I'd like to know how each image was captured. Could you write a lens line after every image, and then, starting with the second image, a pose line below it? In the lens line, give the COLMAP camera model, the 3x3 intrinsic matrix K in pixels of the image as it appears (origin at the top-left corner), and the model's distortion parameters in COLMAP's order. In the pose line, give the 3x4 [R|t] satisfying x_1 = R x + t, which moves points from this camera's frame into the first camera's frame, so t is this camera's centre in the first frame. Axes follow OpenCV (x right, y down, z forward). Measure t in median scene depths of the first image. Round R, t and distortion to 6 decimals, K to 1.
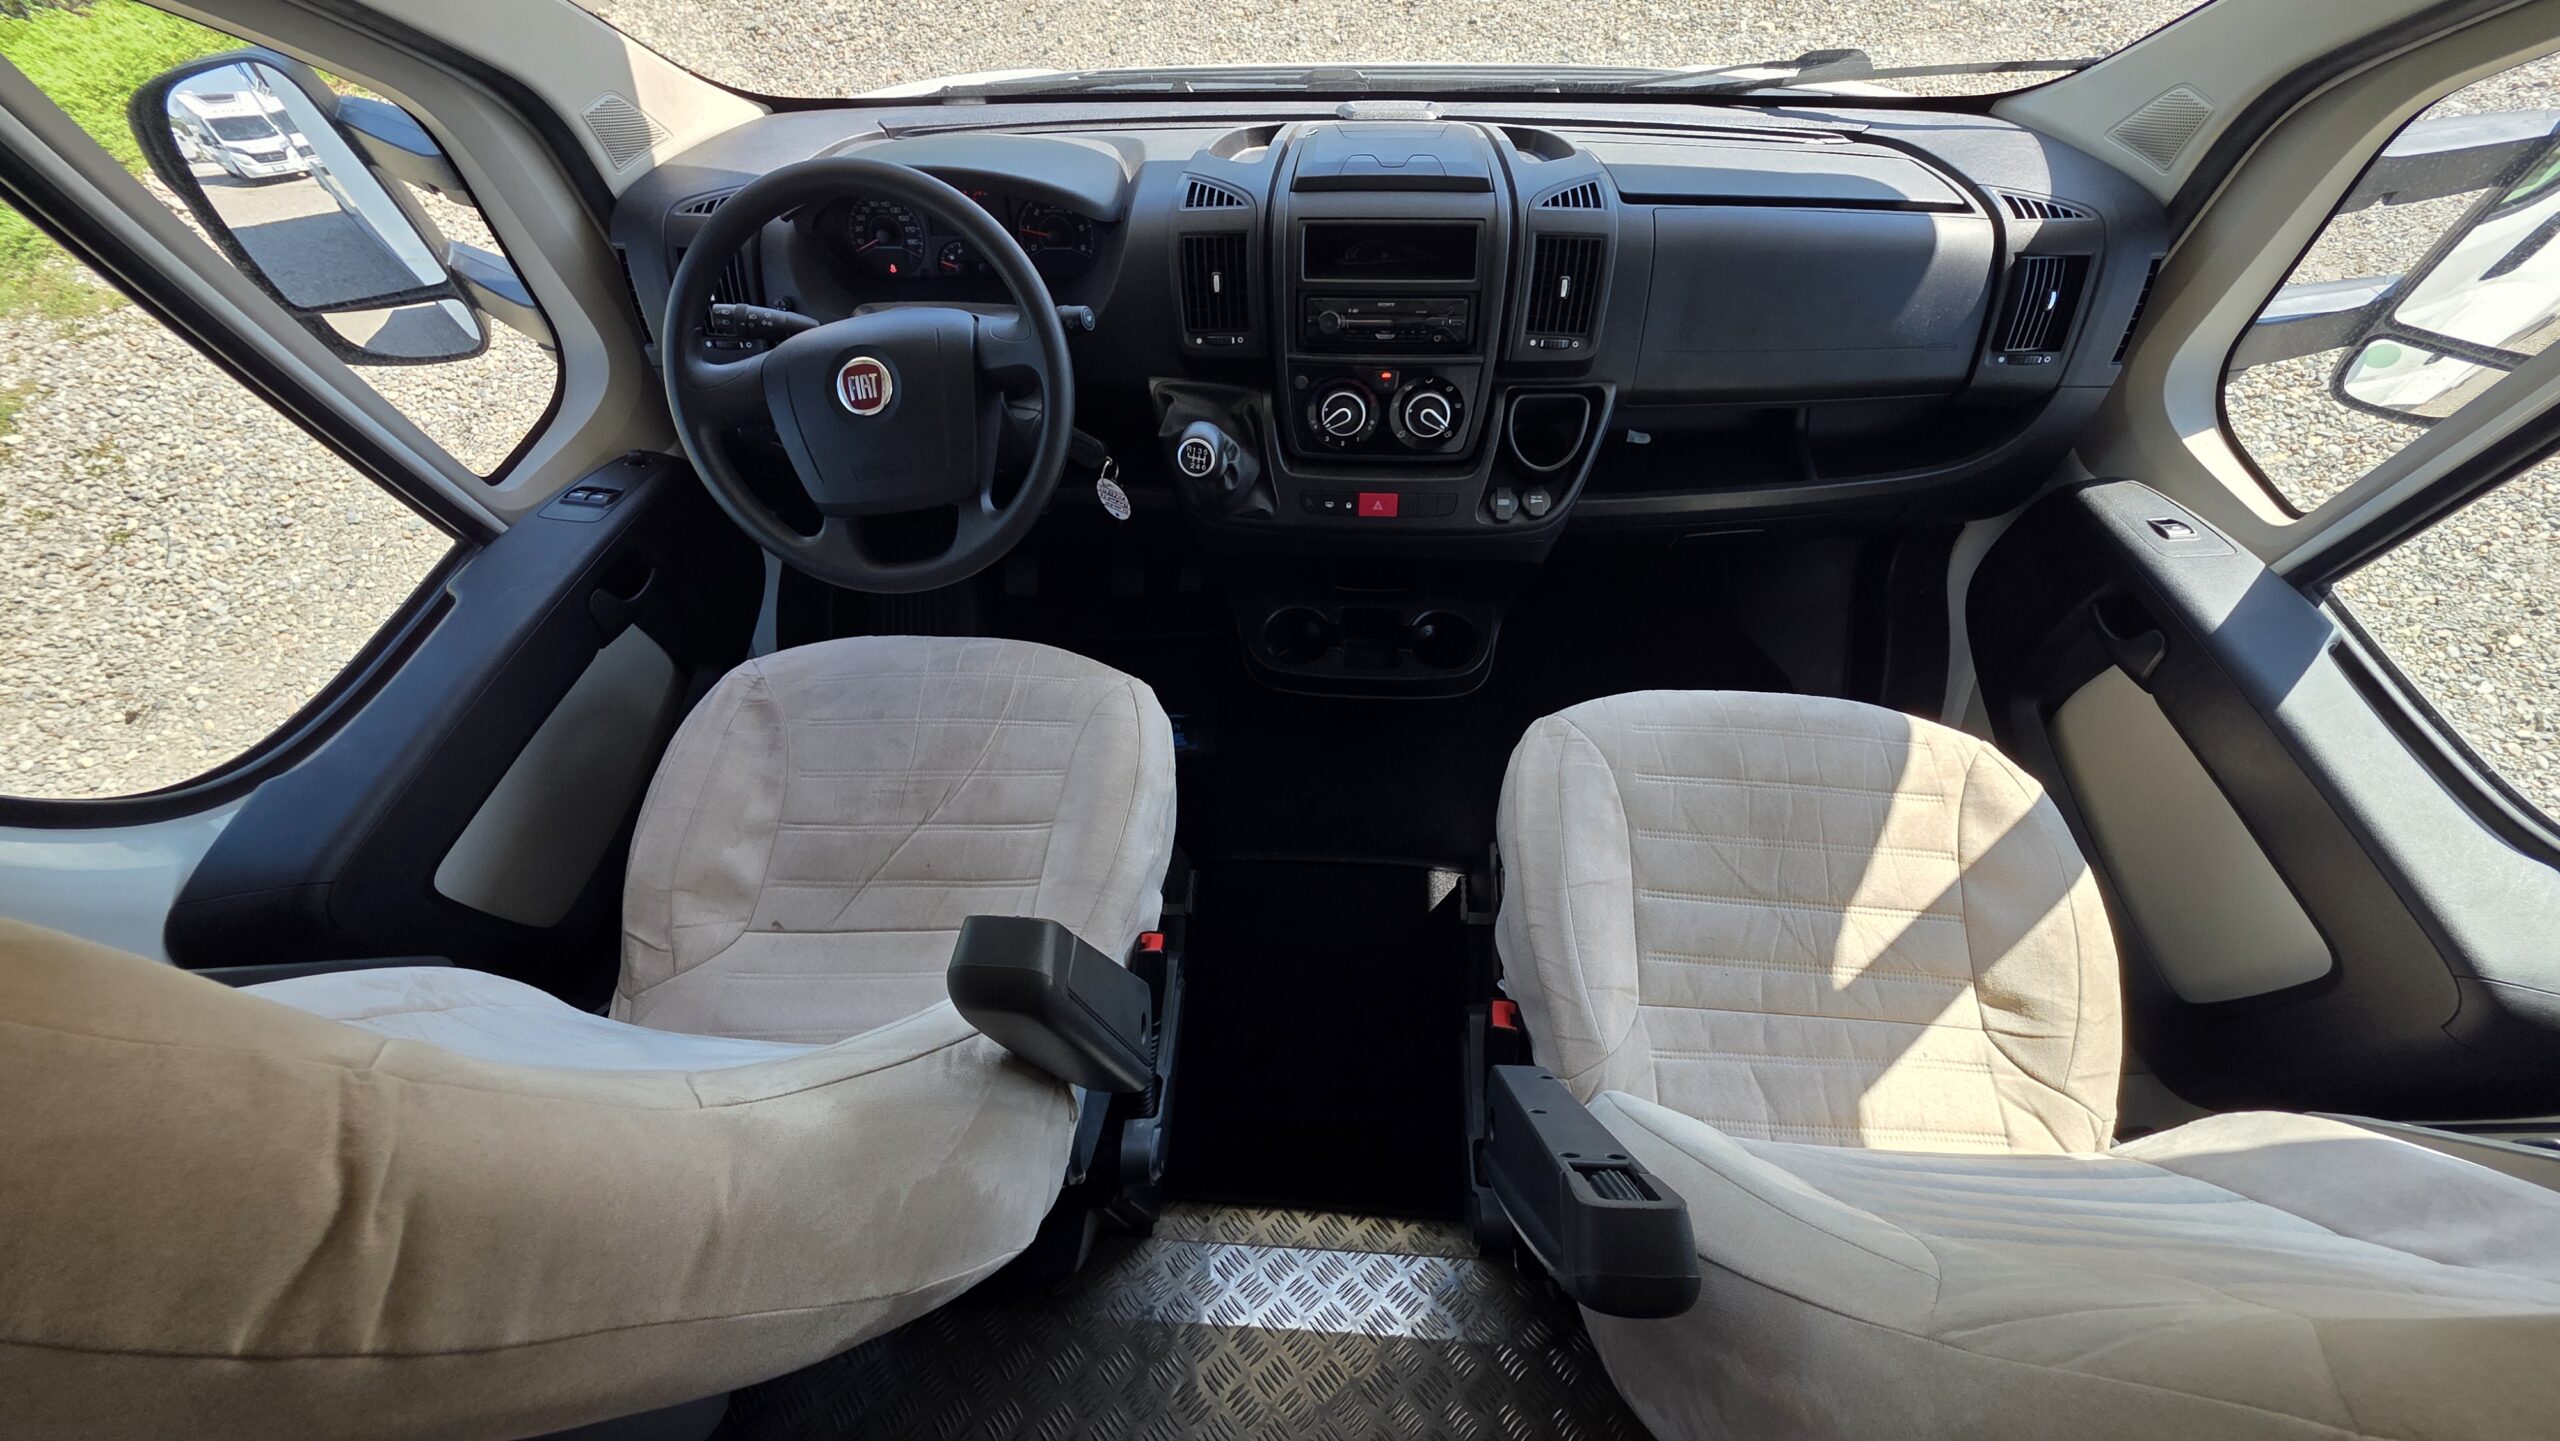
lens RADIAL K [[1022.6, 0, 1276.4], [0, 1022.6, 705.4], [0, 0, 1]] dist [0.005558, -0.001366]
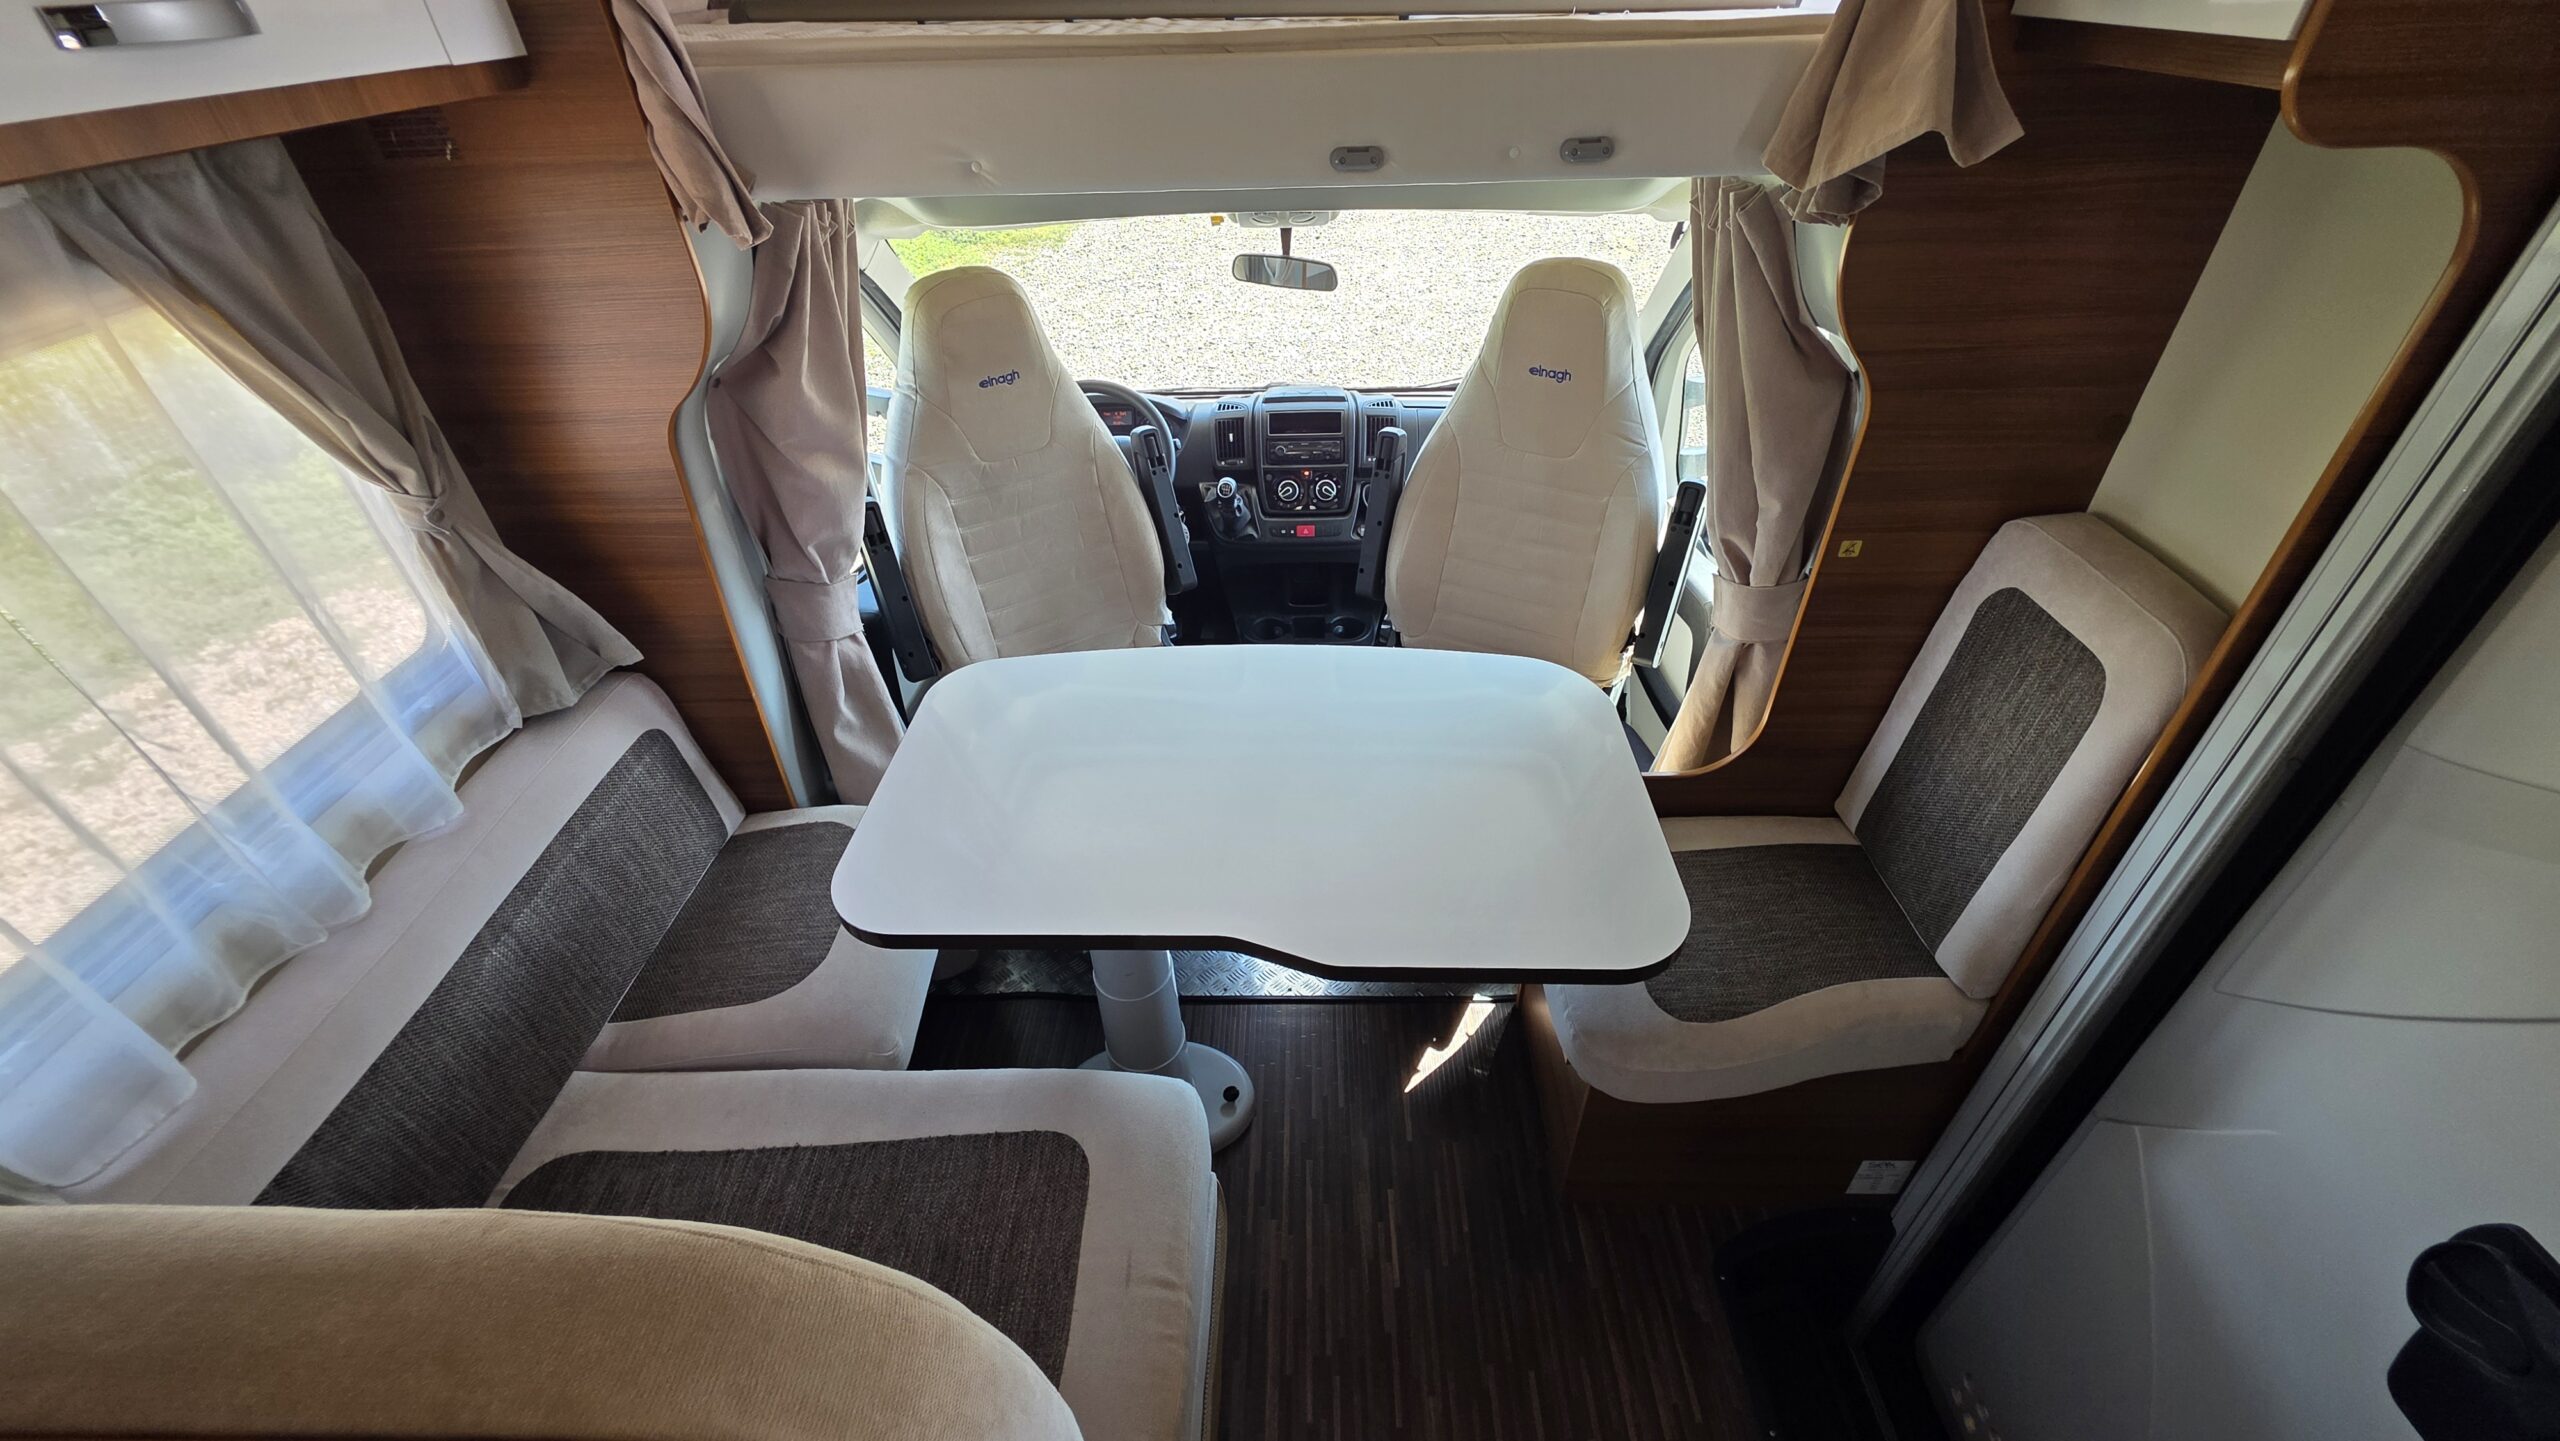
lens RADIAL K [[1022.6, 0, 1287.0], [0, 1022.6, 716.6], [0, 0, 1]] dist [0.005558, -0.001366]
pose [[0.999019, -0.018834, 0.040066, -0.036451], [0.031403, 0.939387, -0.341416, 0.947240], [-0.031208, 0.342340, 0.939058, -0.934834]]
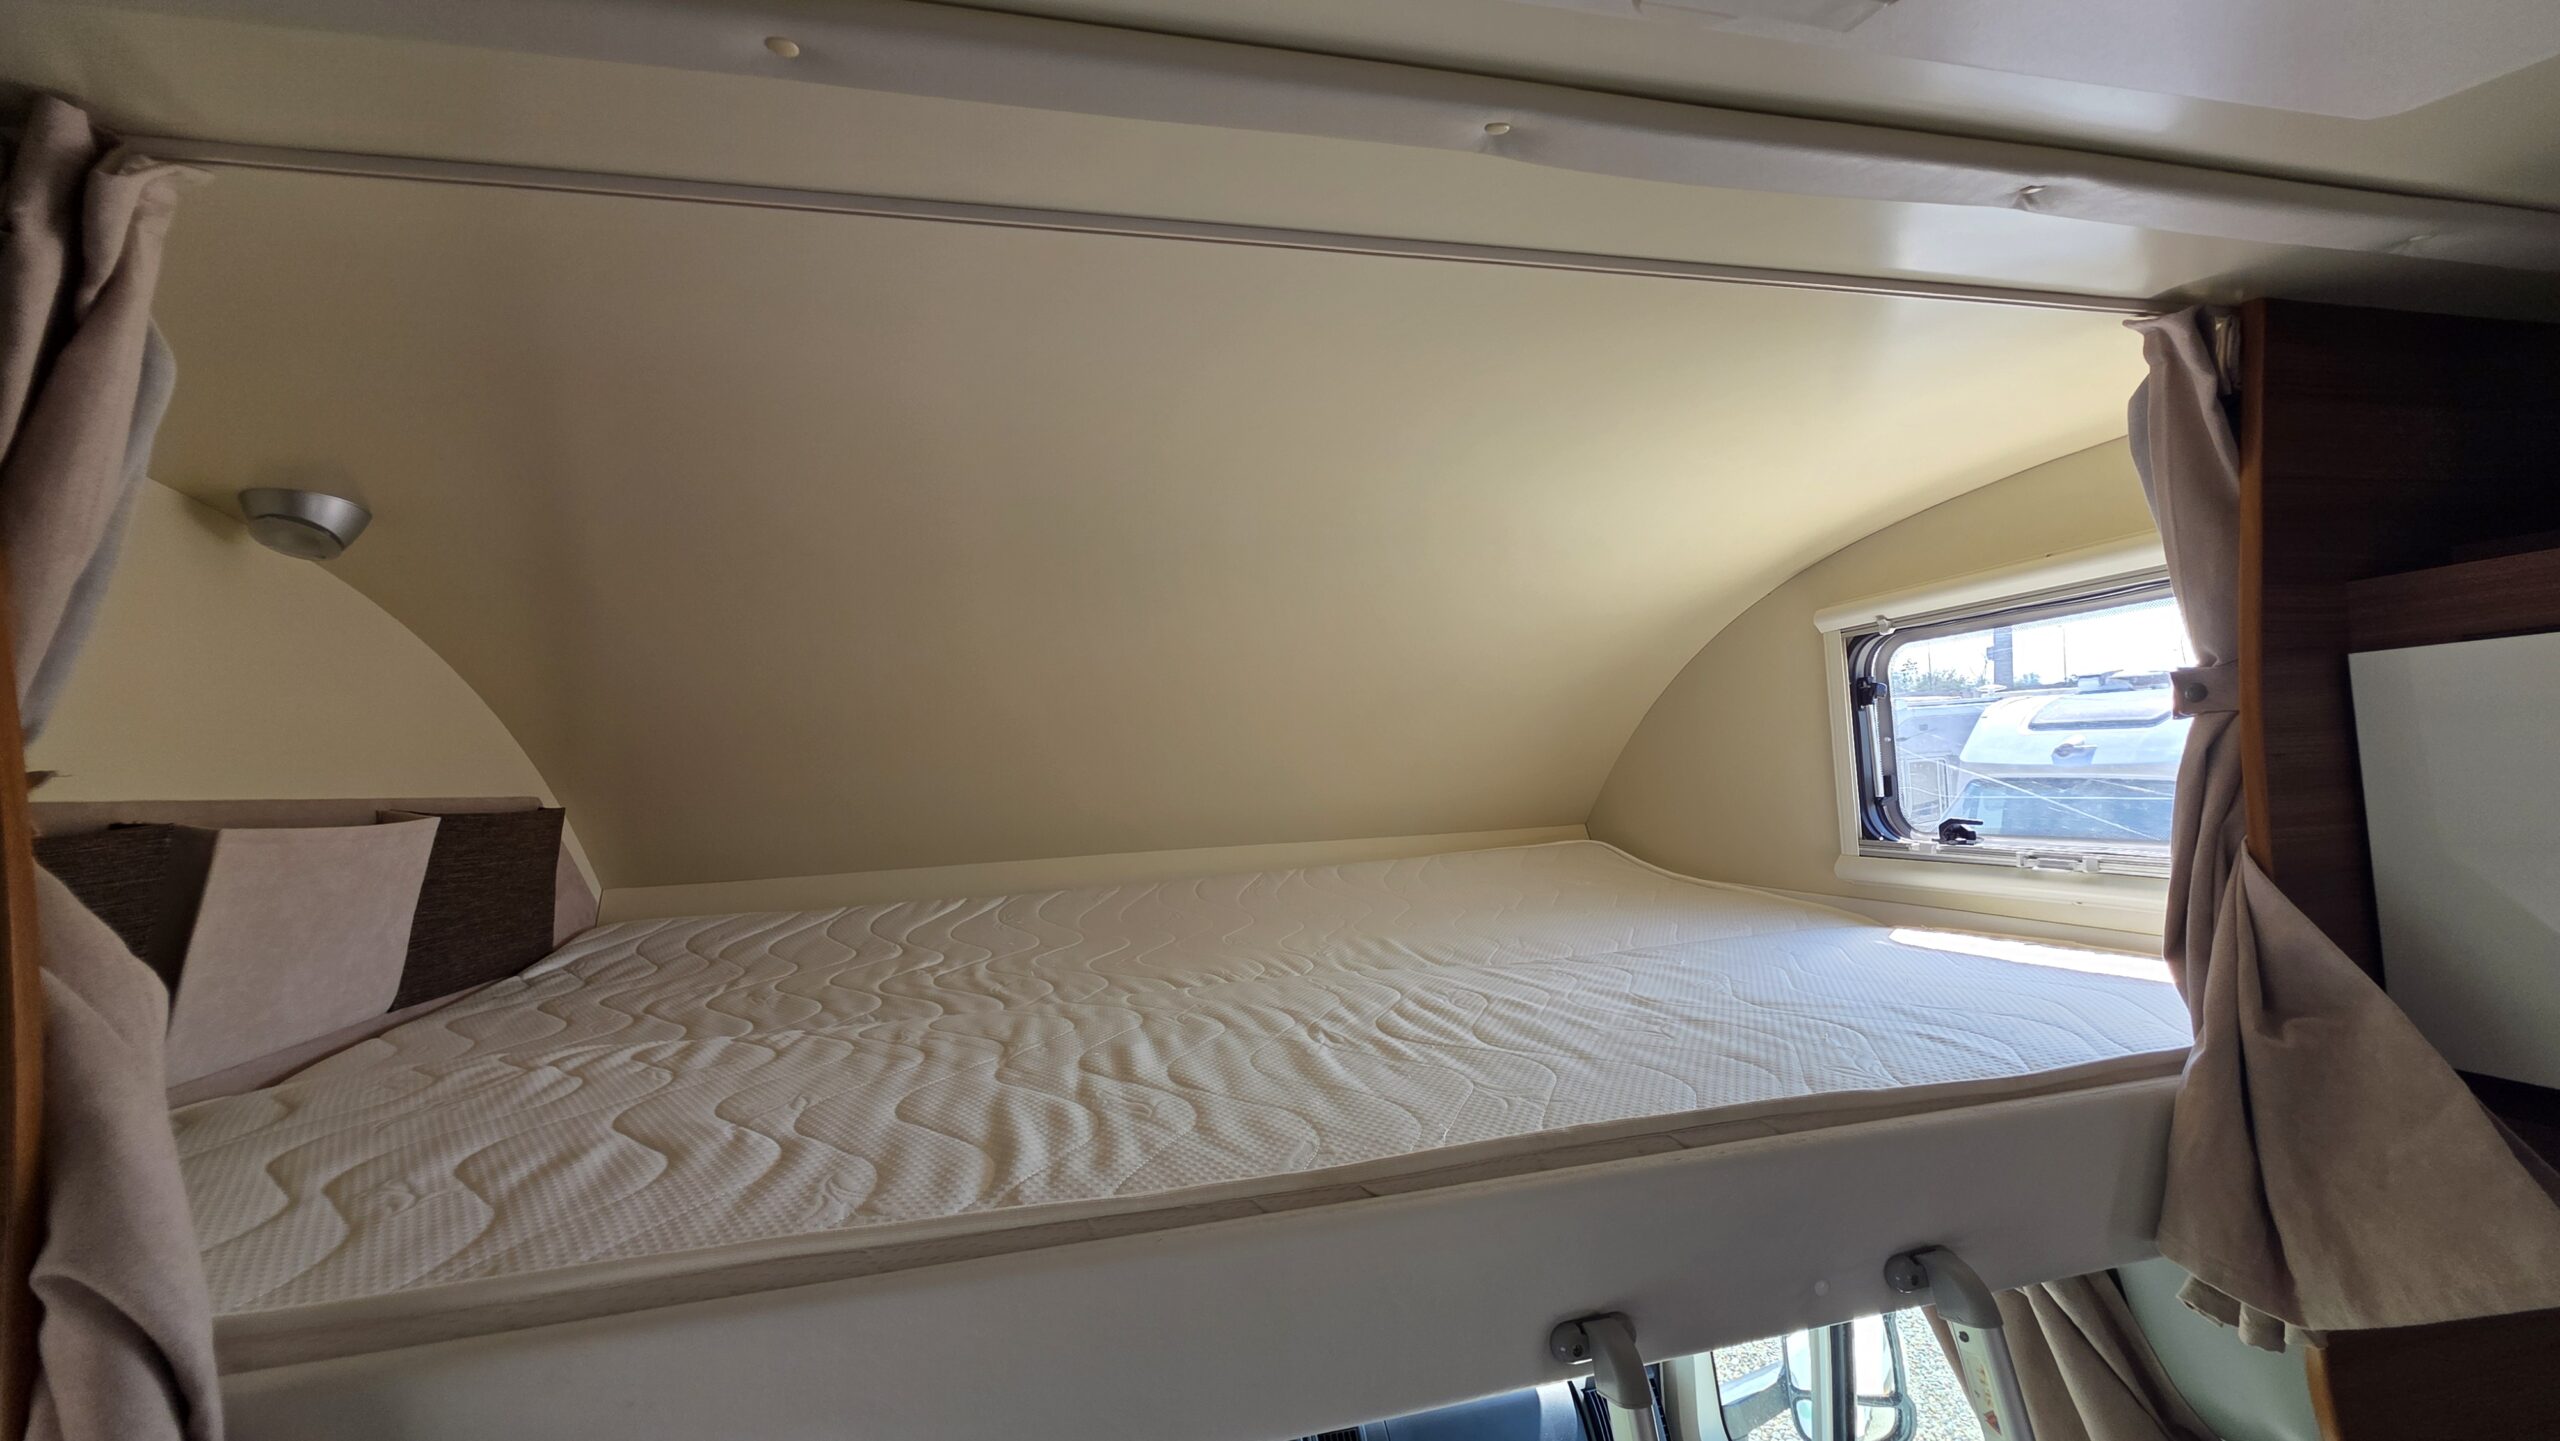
lens RADIAL K [[1022.6, 0, 1283.1], [0, 1022.6, 723.3], [0, 0, 1]] dist [0.005558, -0.001366]
pose [[0.955297, 0.003704, 0.295625, -0.269433], [0.255716, 0.491493, -0.832492, 0.318573], [-0.148381, 0.870873, 0.468575, -0.710498]]
